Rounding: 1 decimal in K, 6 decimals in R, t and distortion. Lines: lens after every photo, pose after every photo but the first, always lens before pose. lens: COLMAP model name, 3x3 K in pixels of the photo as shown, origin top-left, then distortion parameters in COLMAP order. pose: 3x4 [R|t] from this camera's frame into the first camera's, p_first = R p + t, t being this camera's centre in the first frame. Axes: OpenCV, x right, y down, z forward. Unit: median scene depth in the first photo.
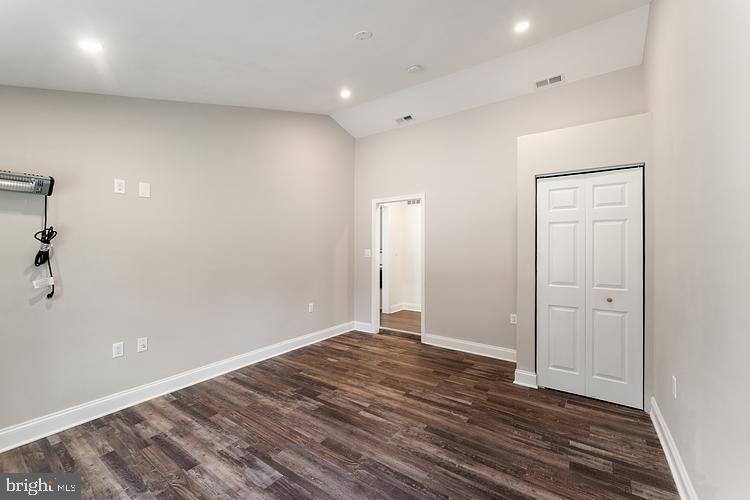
lens RADIAL K [[303.7, 0, 381.9], [0, 303.7, 248.2], [0, 0, 1]] dist [0.003013, -0.001492]
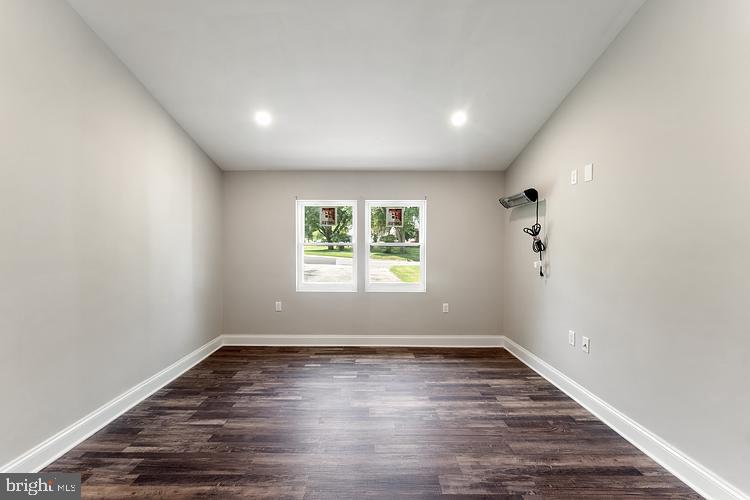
lens RADIAL K [[303.7, 0, 361.5], [0, 303.7, 245.1], [0, 0, 1]] dist [0.003013, -0.001492]
pose [[-0.834976, 0.004715, -0.550266, 0.258720], [0.003145, 0.999988, 0.003797, 0.015163], [0.550277, 0.001440, -0.834981, 1.327081]]
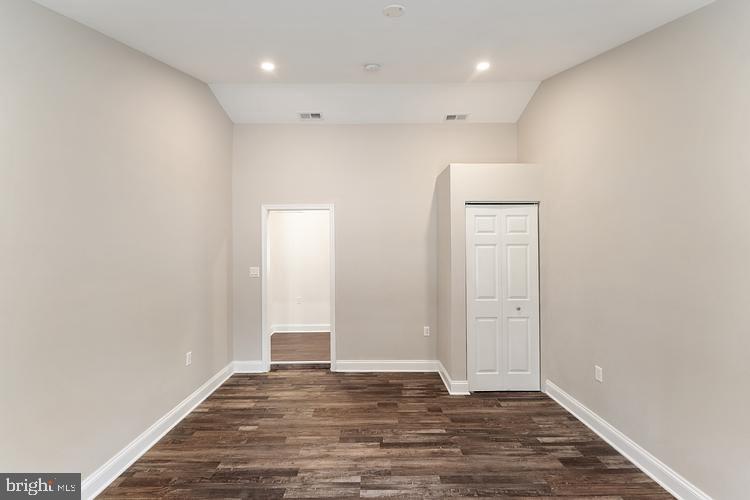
lens RADIAL K [[303.7, 0, 375.0], [0, 303.7, 248.9], [0, 0, 1]] dist [0.003013, -0.001492]
pose [[0.821092, -0.003297, 0.570786, -0.419541], [0.005359, 0.999984, -0.001933, -0.070437], [-0.570771, 0.004645, 0.821096, 0.298566]]
